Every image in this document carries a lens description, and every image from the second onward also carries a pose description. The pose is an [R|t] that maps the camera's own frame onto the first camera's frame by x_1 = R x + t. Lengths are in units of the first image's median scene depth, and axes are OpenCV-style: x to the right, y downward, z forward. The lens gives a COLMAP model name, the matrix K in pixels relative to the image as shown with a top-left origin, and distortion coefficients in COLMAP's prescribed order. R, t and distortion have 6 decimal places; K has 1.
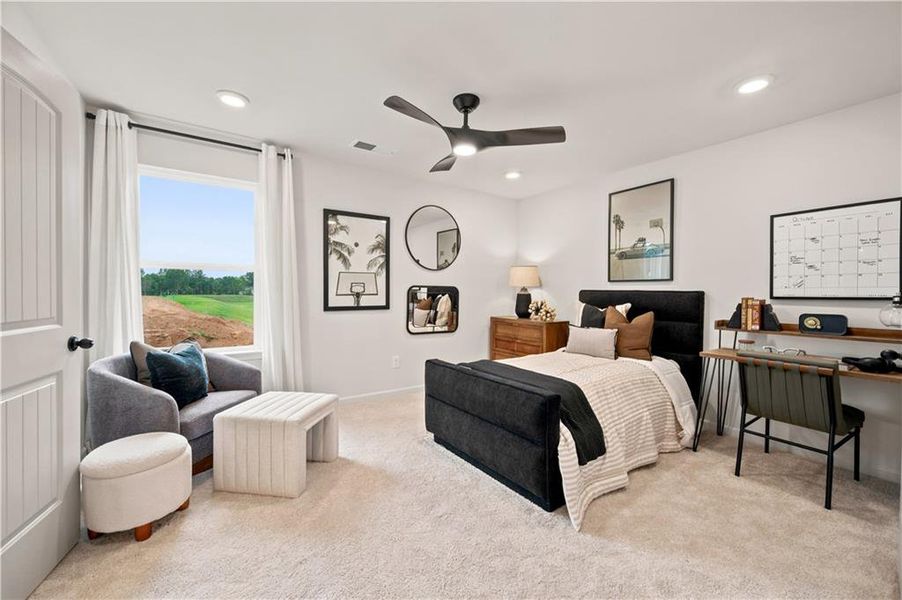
lens RADIAL K [[360.6, 0, 448.5], [0, 360.6, 295.3], [0, 0, 1]] dist [0.000155, 0.001338]
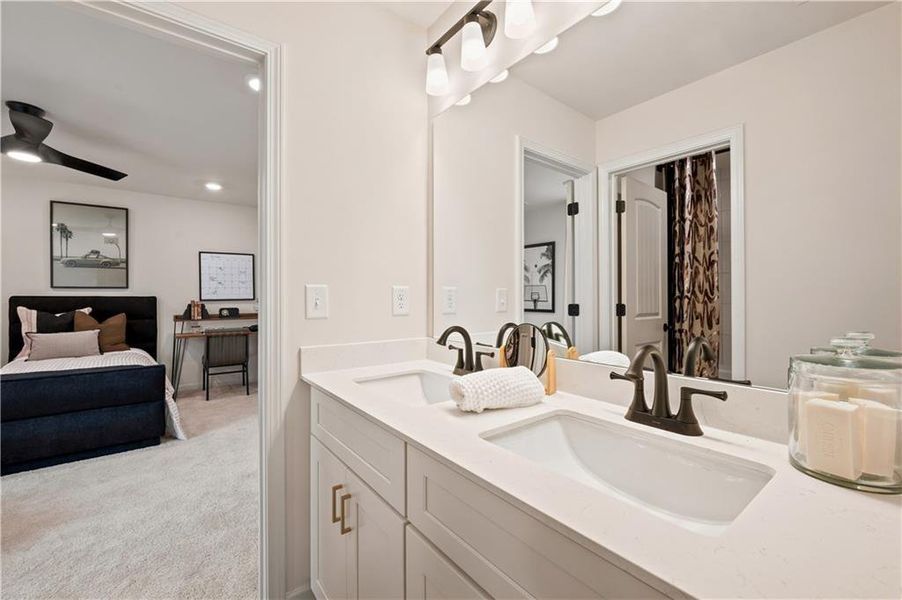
lens RADIAL K [[377.5, 0, 449.9], [0, 377.5, 294.6], [0, 0, 1]] dist [-0.000890, 0.000598]
pose [[-0.032810, -0.002908, 0.999457, -0.812085], [0.012523, 0.999916, 0.003321, -0.009405], [-0.999383, 0.012625, -0.032771, -0.102616]]
